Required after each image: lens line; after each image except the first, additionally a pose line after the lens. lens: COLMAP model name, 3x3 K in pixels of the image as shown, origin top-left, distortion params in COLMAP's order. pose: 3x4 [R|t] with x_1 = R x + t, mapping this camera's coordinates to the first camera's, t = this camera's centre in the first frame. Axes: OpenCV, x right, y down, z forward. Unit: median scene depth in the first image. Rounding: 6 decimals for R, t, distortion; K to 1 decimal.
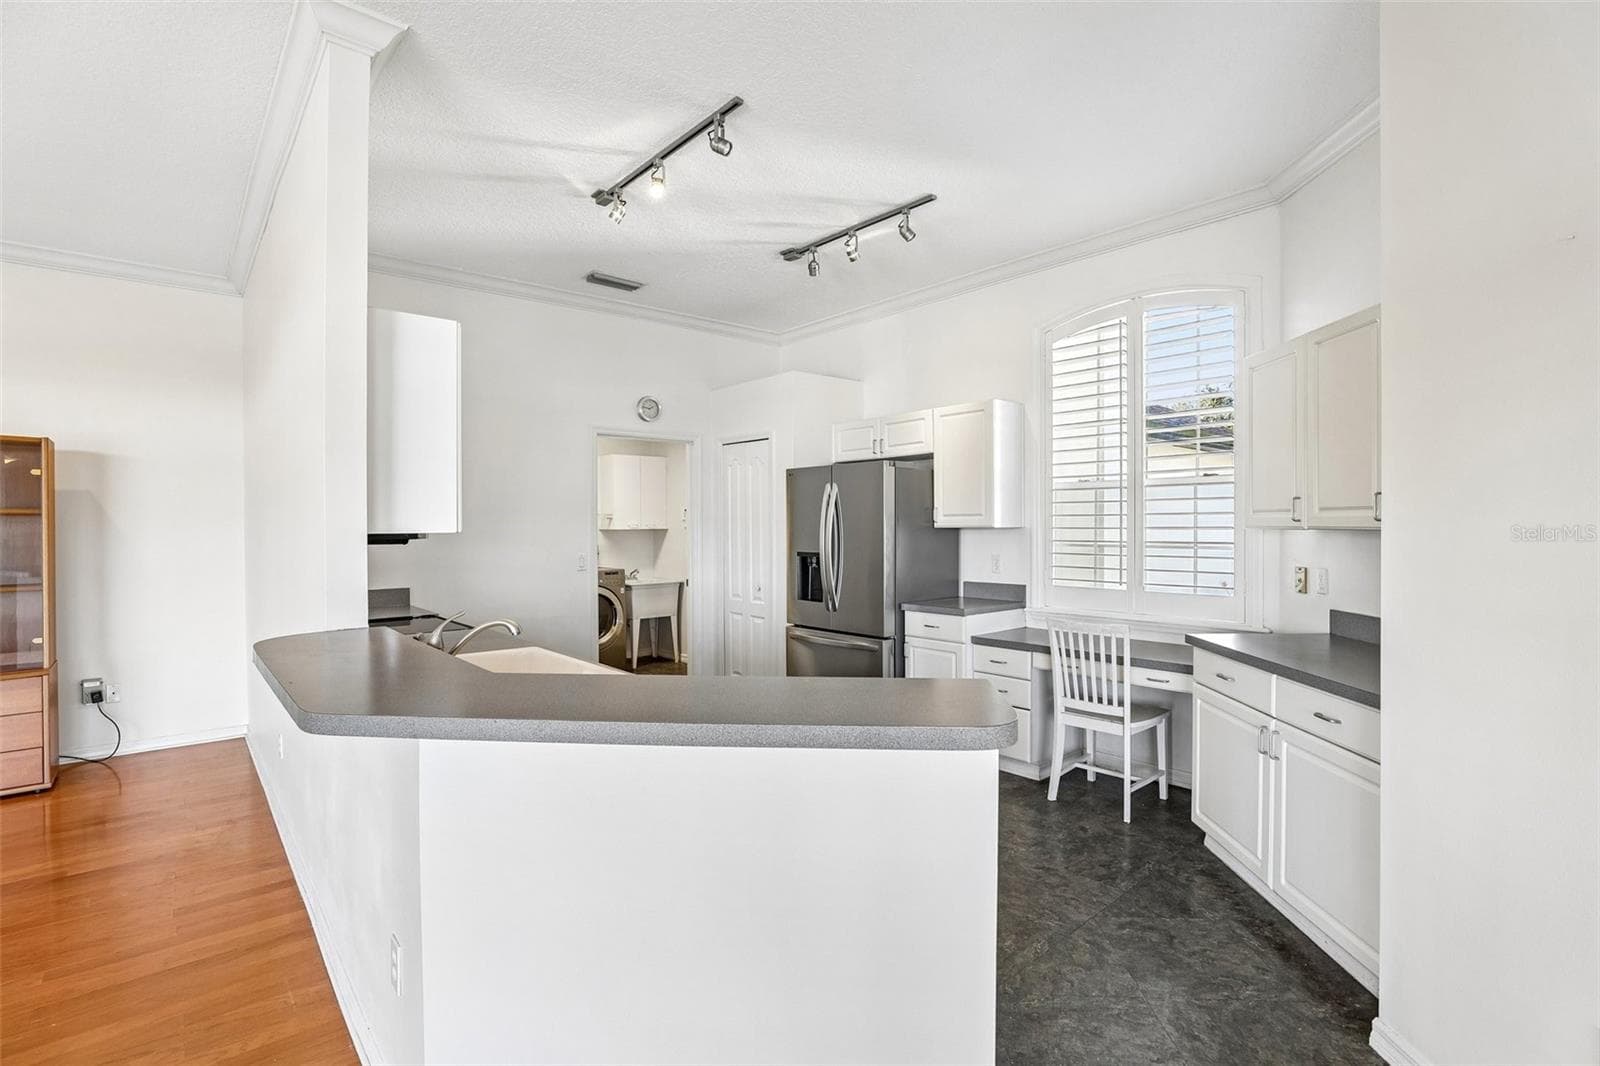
lens RADIAL K [[751.8, 0, 801.8], [0, 751.8, 534.3], [0, 0, 1]] dist [-0.040082, 0.012724]
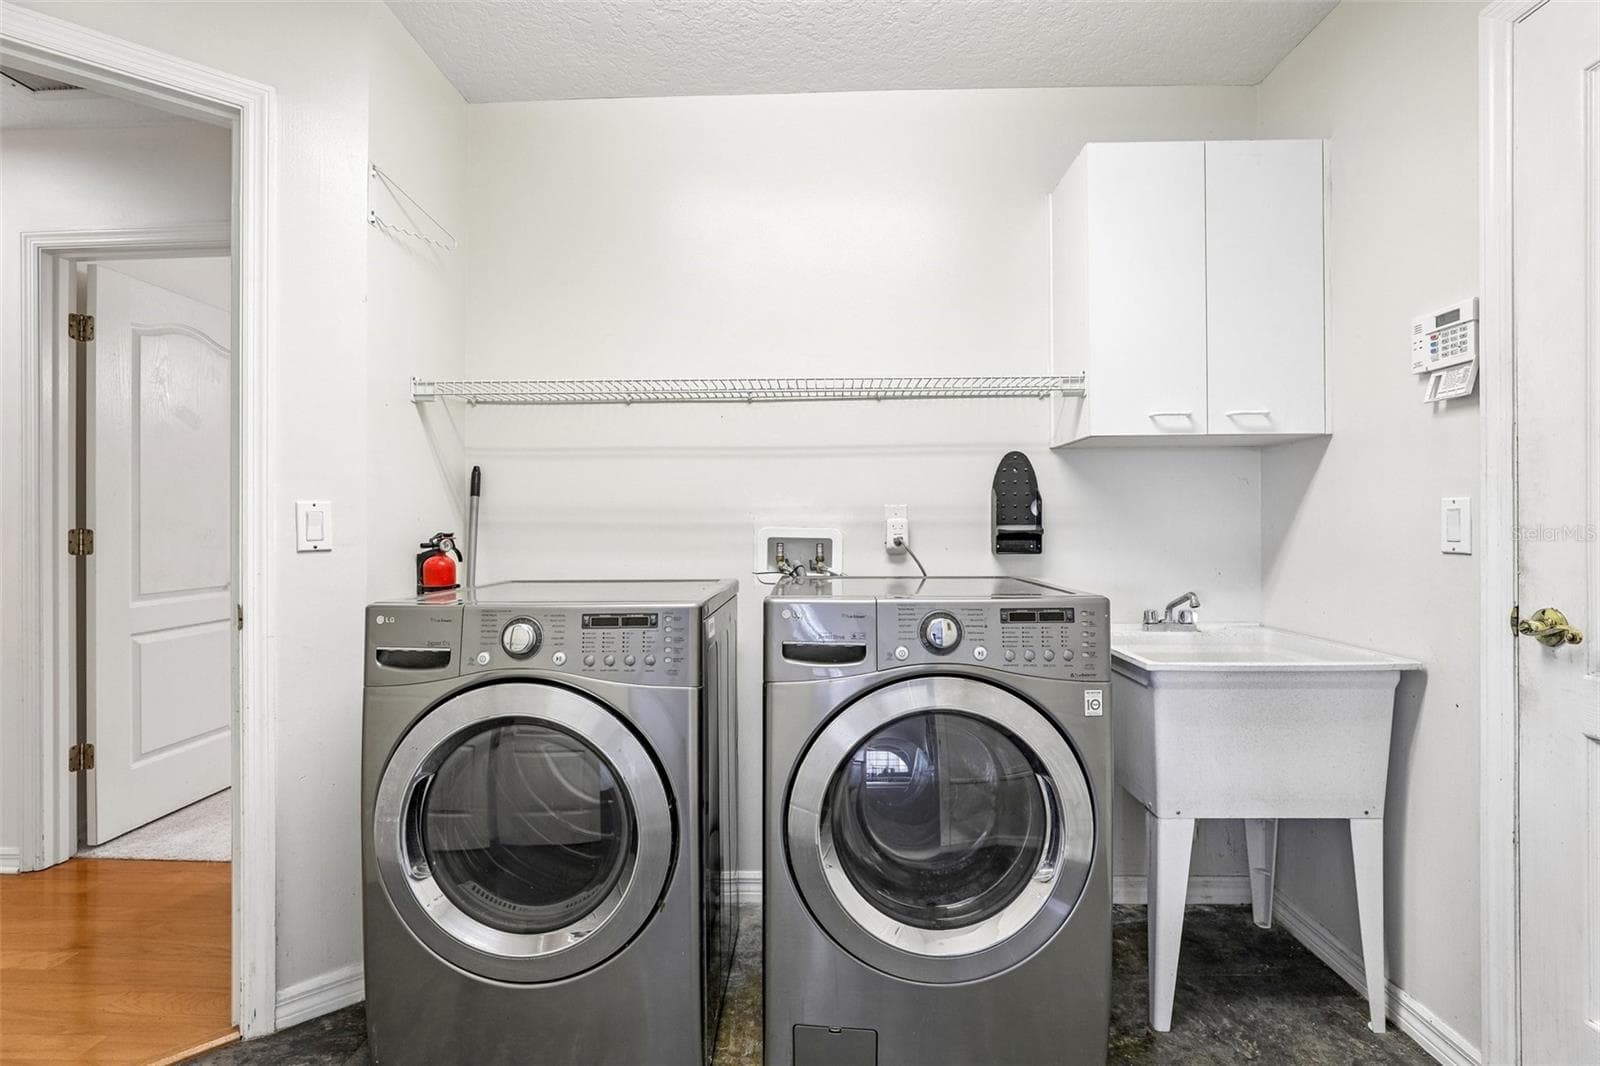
lens RADIAL K [[751.8, 0, 801.8], [0, 751.8, 534.3], [0, 0, 1]] dist [-0.040082, 0.012724]
pose [[0.736480, 0.003961, -0.676448, -0.147740], [-0.005346, 0.999986, 0.000035, 0.027207], [0.676438, 0.003590, 0.736491, 0.733755]]
